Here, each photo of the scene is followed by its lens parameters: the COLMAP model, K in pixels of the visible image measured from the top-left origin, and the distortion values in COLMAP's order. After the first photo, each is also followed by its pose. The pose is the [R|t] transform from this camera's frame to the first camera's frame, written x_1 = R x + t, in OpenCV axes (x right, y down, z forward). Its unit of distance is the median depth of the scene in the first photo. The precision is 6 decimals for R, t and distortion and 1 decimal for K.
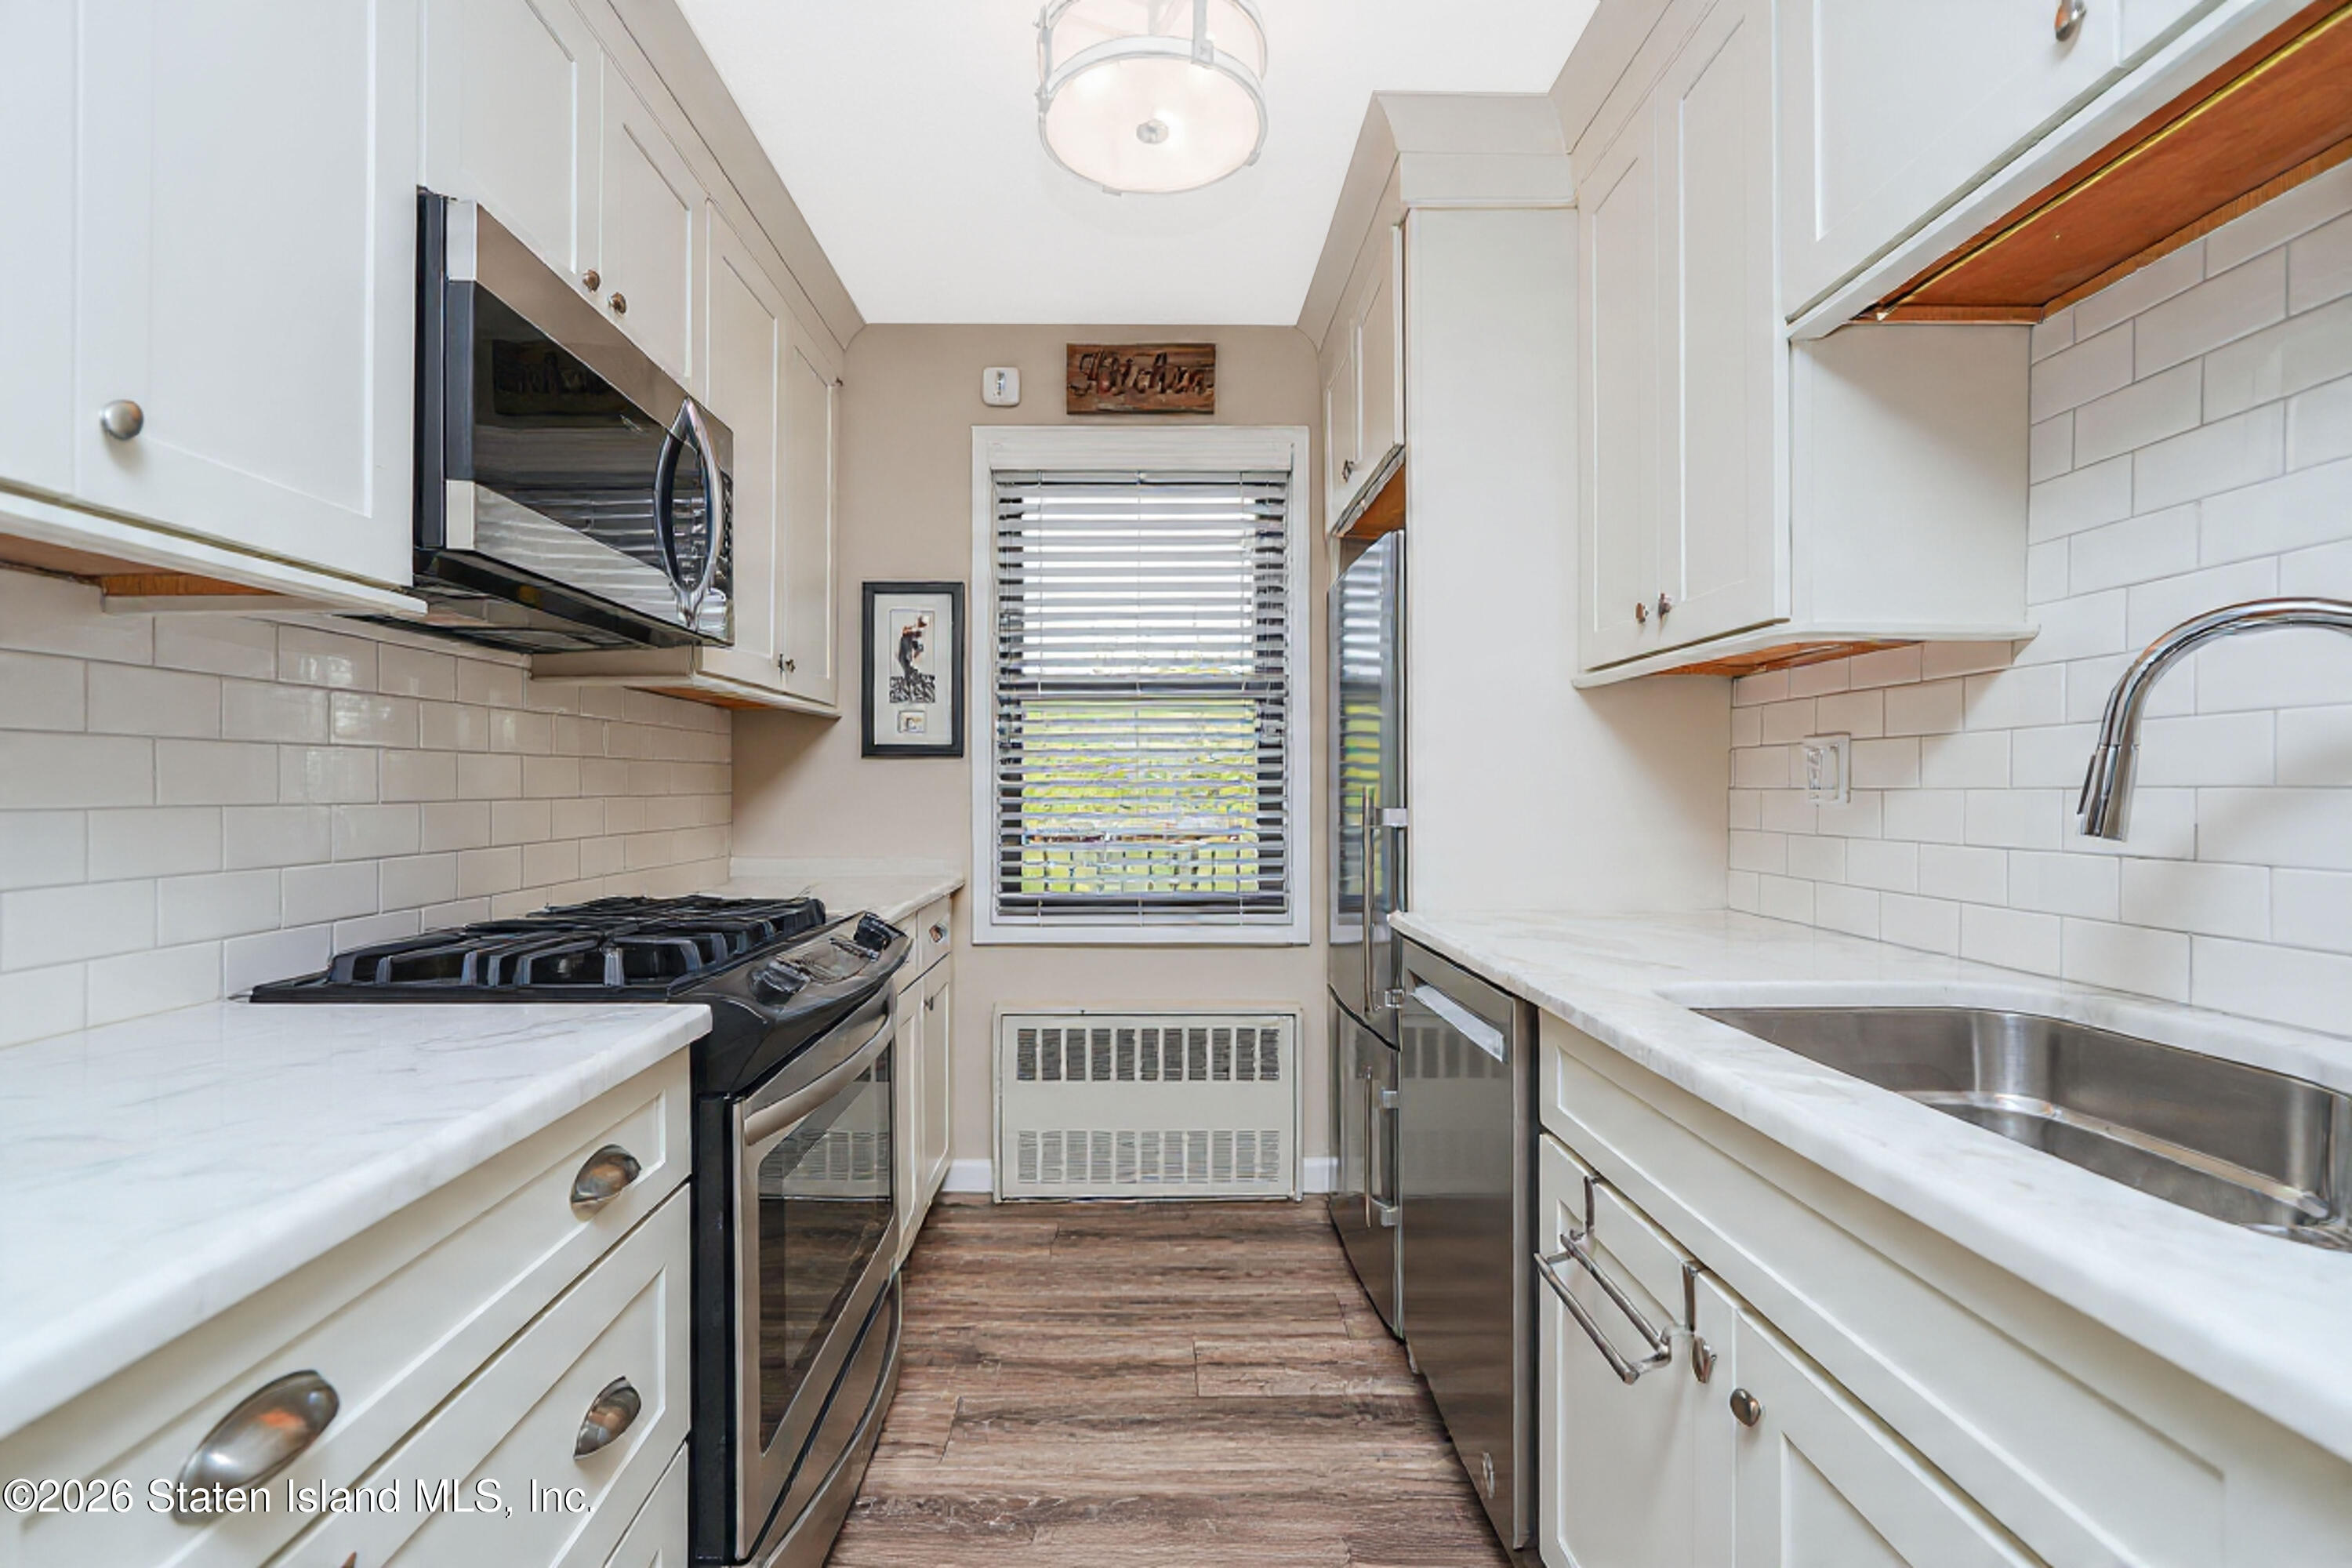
lens RADIAL K [[1071.9, 0, 1155.6], [0, 1071.9, 763.7], [0, 0, 1]] dist [-0.003230, 0.001621]
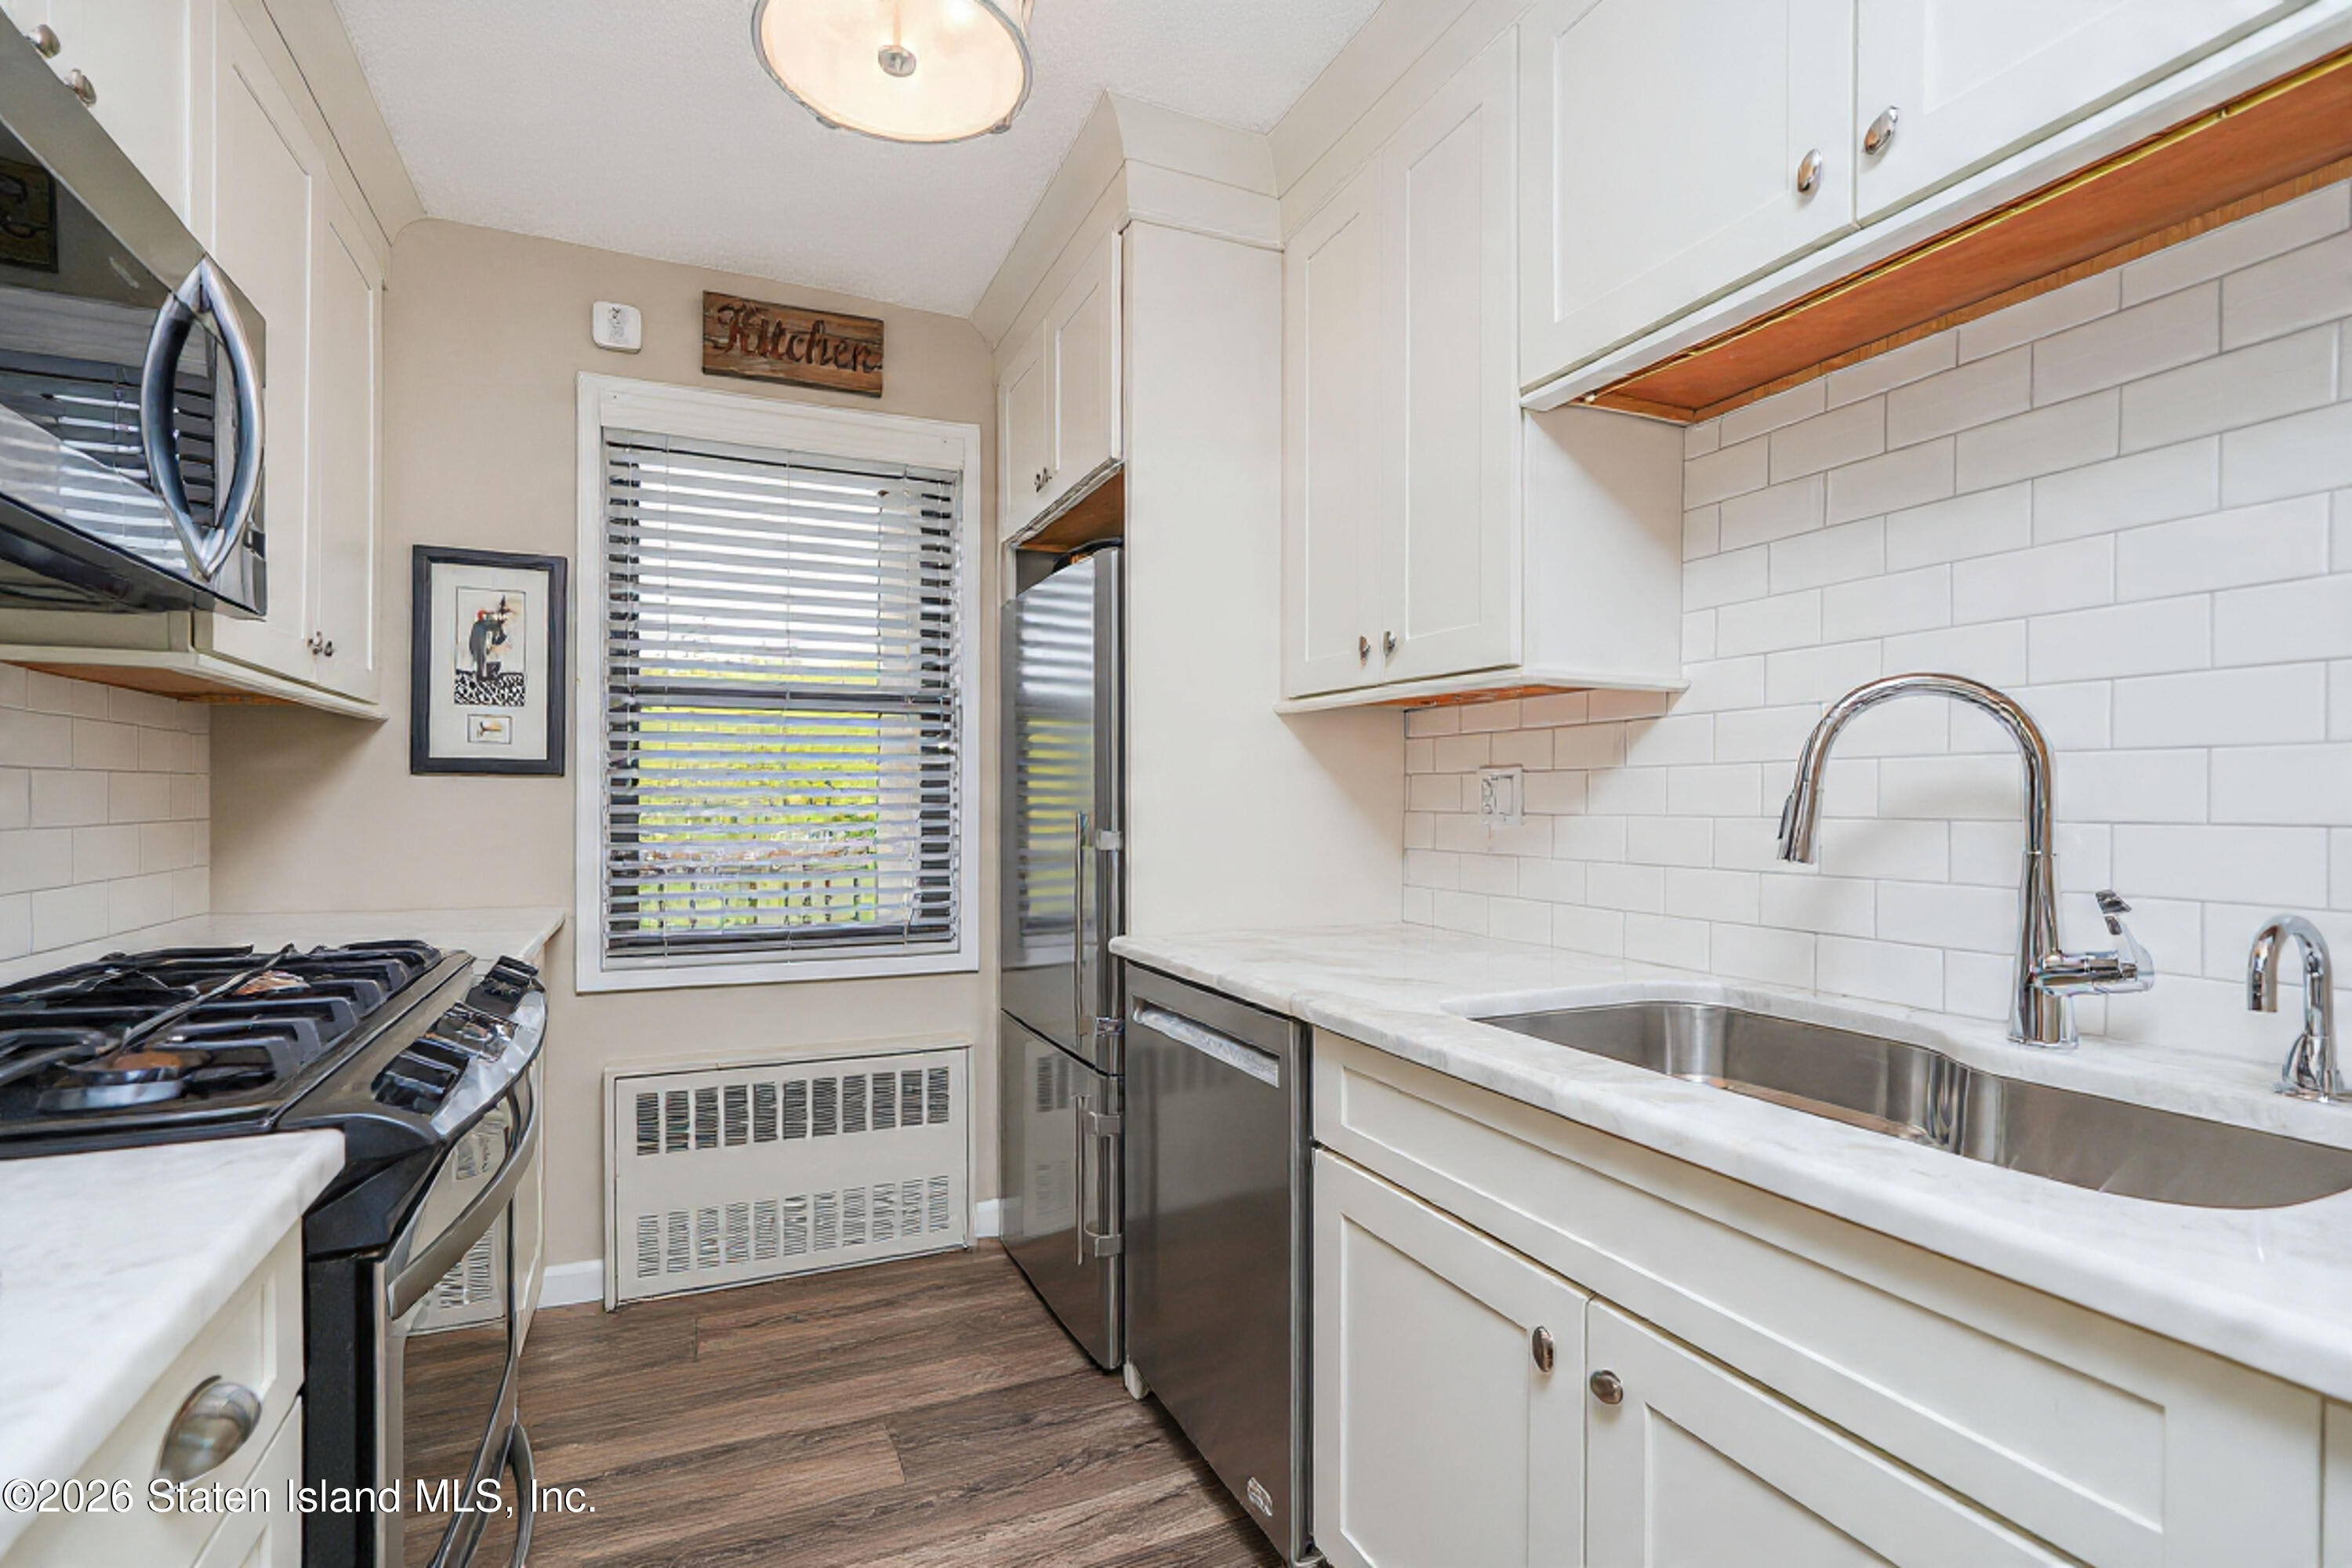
lens RADIAL K [[1071.9, 0, 1192.5], [0, 1071.9, 794.3], [0, 0, 1]] dist [-0.003230, 0.001621]
pose [[0.909043, 0.002182, 0.416696, -0.132511], [-0.007123, 0.999922, 0.010303, -0.003410], [-0.416641, -0.012334, 0.908987, 0.090456]]
